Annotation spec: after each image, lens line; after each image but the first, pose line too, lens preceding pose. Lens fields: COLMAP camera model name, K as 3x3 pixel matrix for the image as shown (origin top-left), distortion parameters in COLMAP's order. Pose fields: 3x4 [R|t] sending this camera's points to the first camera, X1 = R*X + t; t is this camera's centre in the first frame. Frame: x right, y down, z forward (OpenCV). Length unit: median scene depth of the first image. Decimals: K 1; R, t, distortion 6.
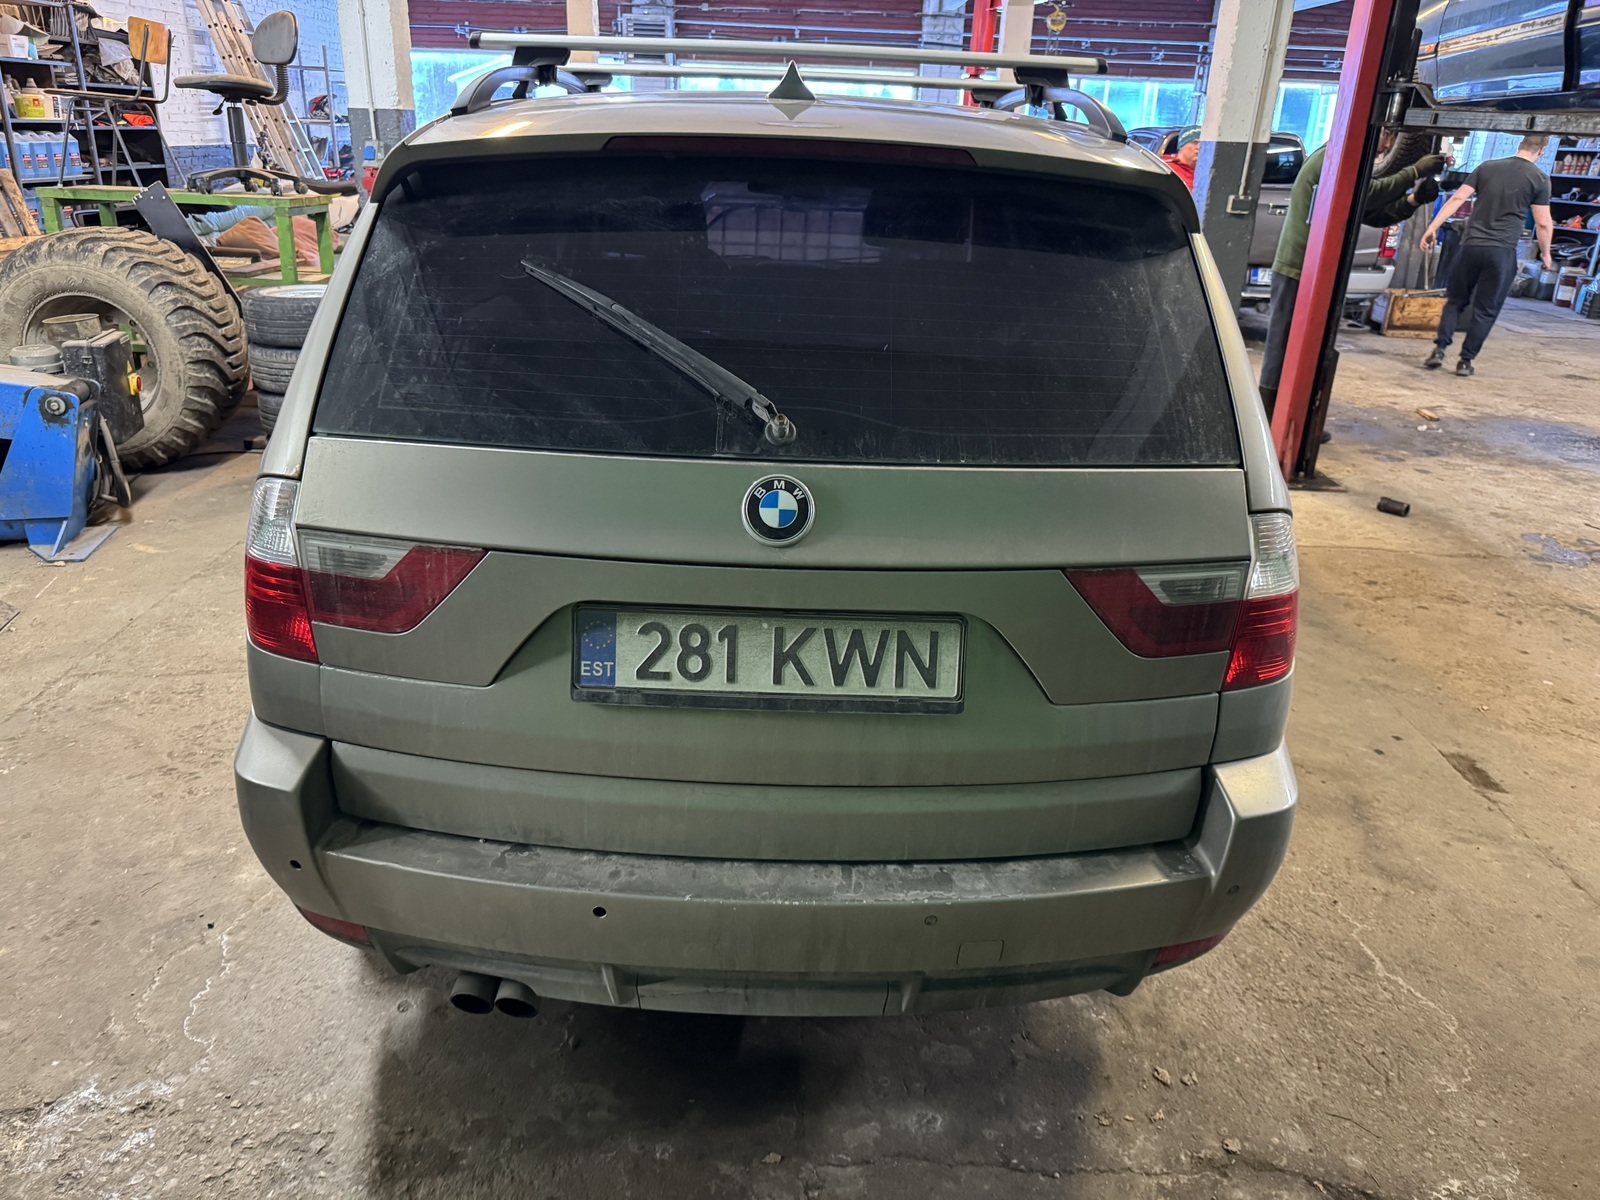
lens RADIAL K [[1133.3, 0, 801.1], [0, 1133.3, 596.1], [0, 0, 1]] dist [0.004135, -0.006225]
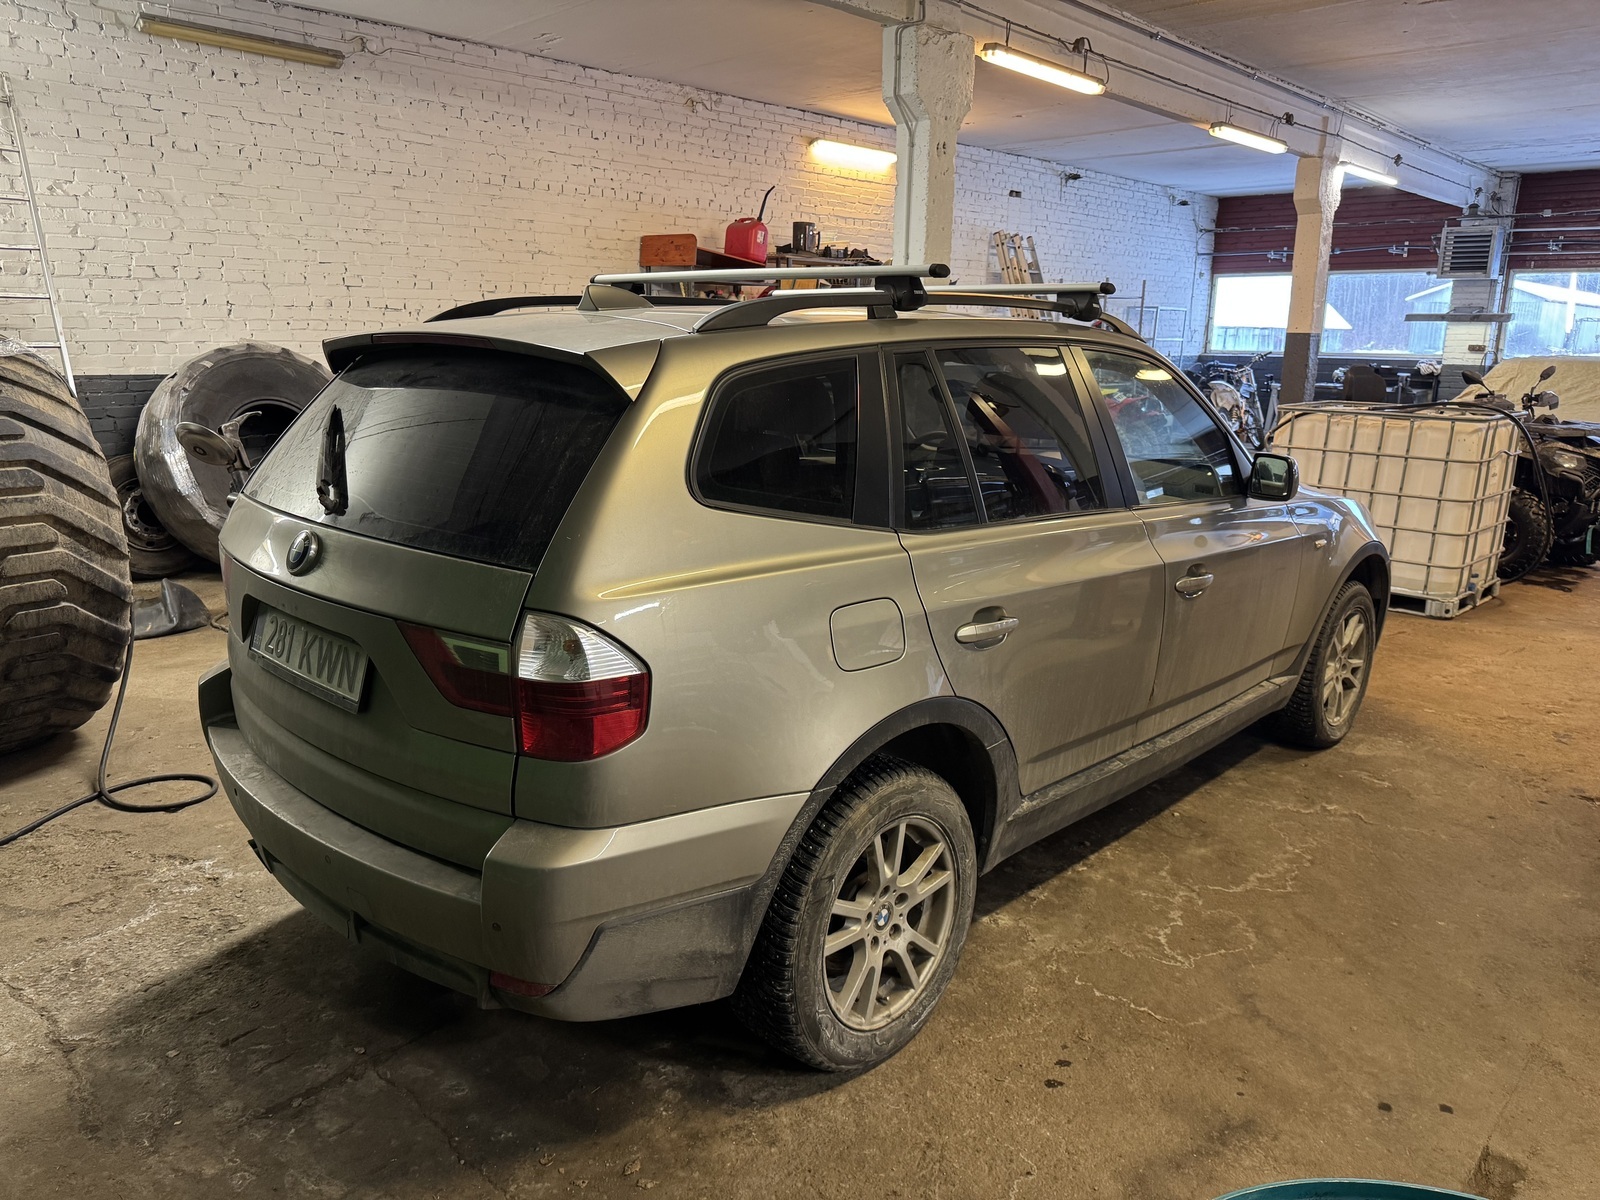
lens RADIAL K [[1133.3, 0, 797.2], [0, 1133.3, 598.5], [0, 0, 1]] dist [0.004135, -0.006225]
pose [[0.713826, 0.130995, -0.687963, 1.188410], [-0.249269, 0.965542, -0.074791, -0.052708], [0.654460, 0.224875, 0.721882, 0.242030]]
